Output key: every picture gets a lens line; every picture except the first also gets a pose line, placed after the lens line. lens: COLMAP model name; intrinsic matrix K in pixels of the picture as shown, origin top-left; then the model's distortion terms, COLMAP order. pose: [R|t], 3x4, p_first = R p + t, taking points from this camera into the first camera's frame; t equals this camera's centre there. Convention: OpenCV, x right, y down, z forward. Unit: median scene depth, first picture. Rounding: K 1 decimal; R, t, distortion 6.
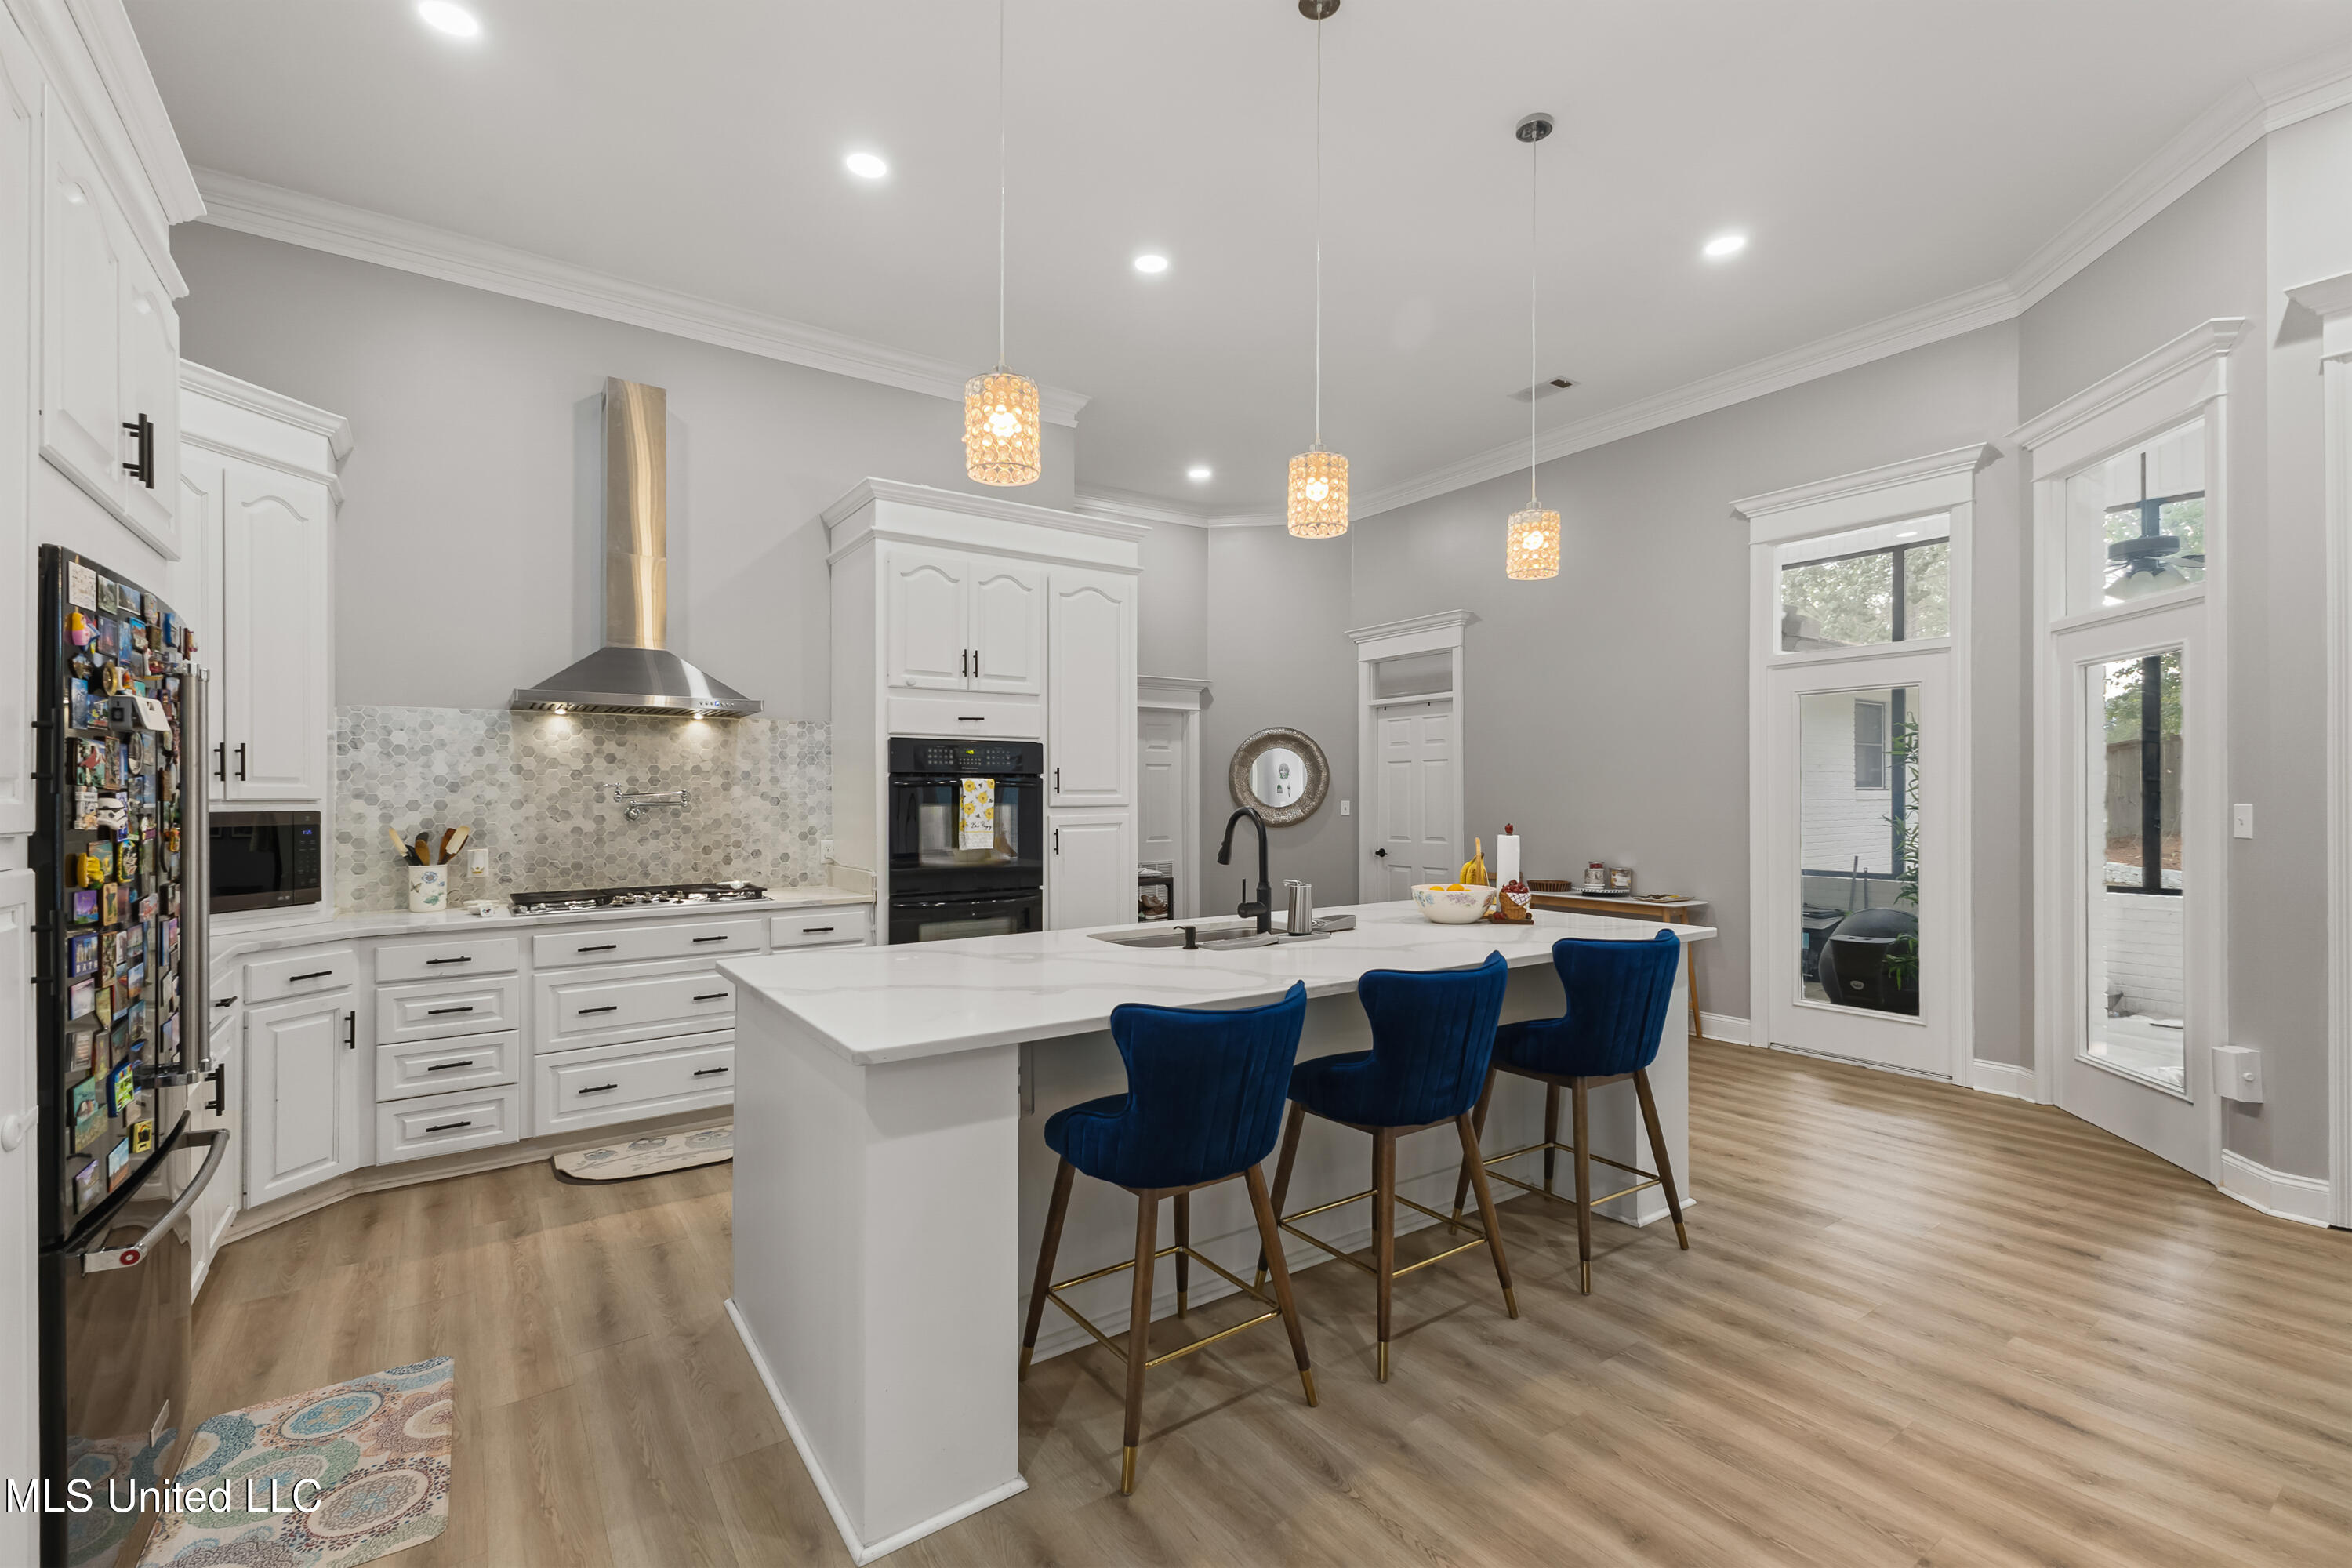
lens RADIAL K [[1021.7, 0, 1180.8], [0, 1021.7, 795.4], [0, 0, 1]] dist [0.013163, -0.002609]
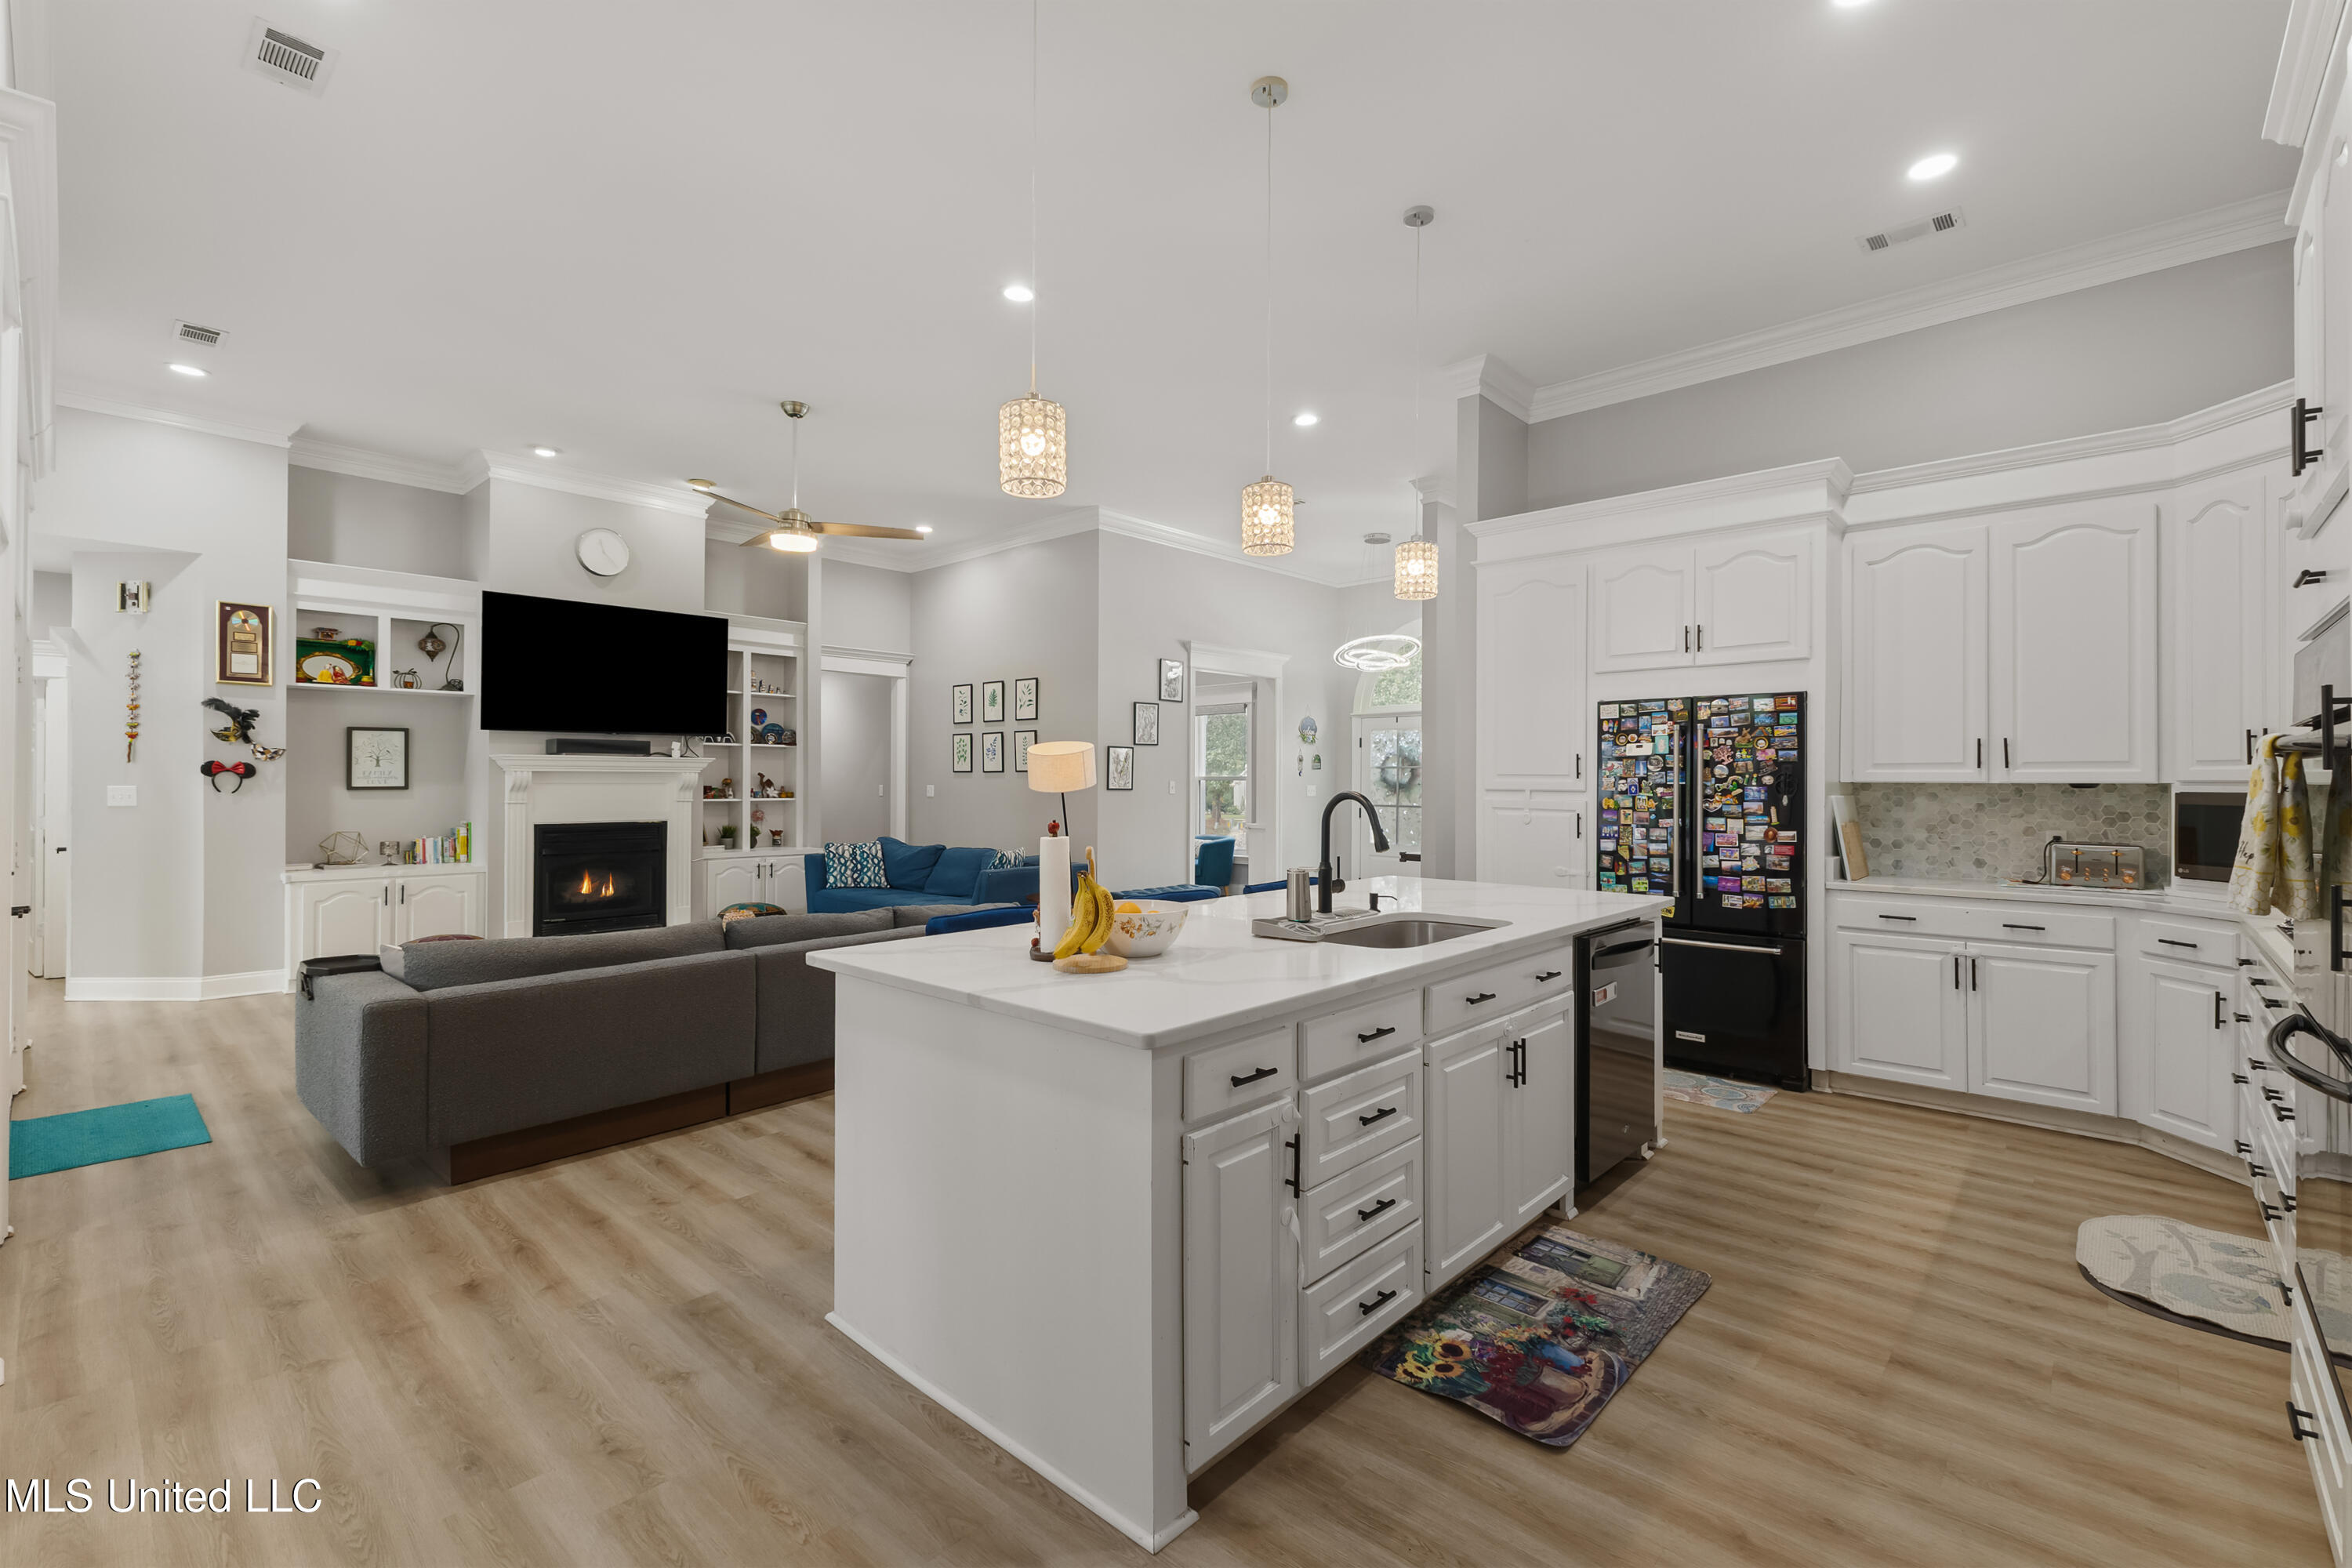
lens RADIAL K [[1021.7, 0, 1177.9], [0, 1021.7, 776.5], [0, 0, 1]] dist [0.013163, -0.002609]
pose [[-0.977276, 0.001903, -0.211963, 0.315115], [0.002714, 0.999990, -0.003539, -0.000245], [0.211954, -0.004034, -0.977271, 1.388383]]
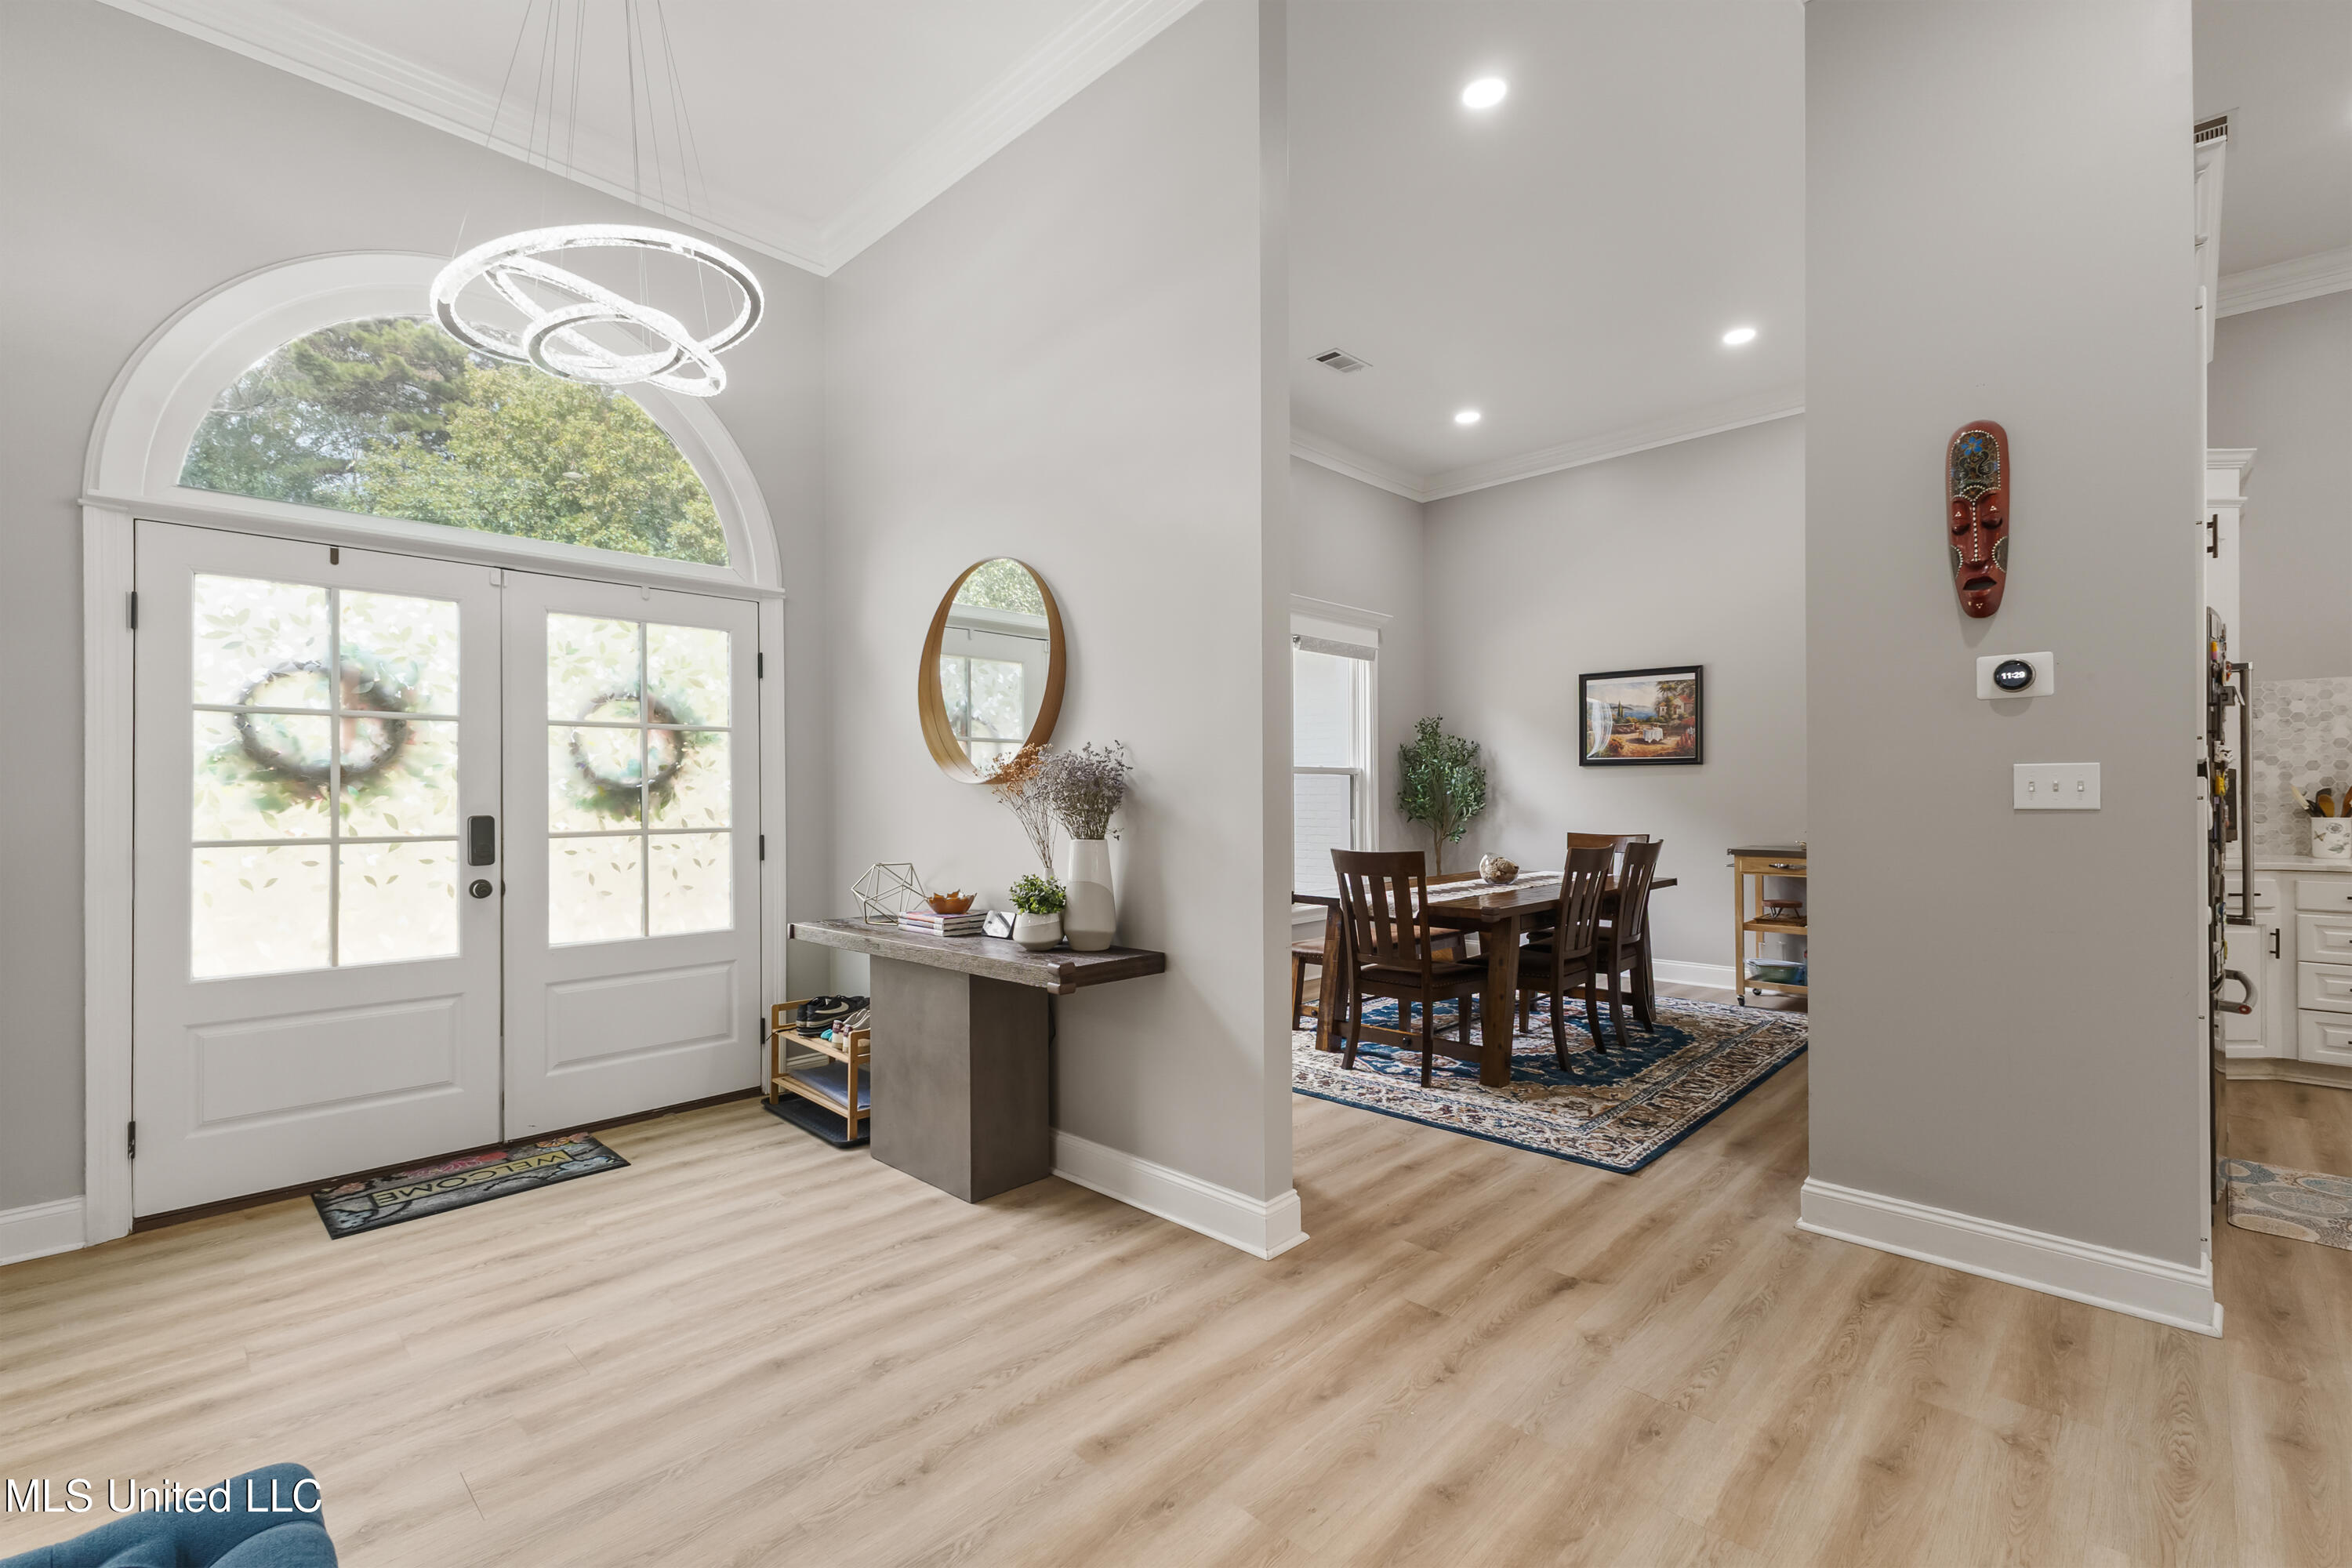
lens RADIAL K [[1021.7, 0, 1193.7], [0, 1021.7, 786.4], [0, 0, 1]] dist [0.013163, -0.002609]
pose [[0.186155, -0.000040, -0.982520, 0.135762], [0.004113, 0.999991, 0.000738, 0.025263], [0.982512, -0.004178, 0.186154, -0.397963]]
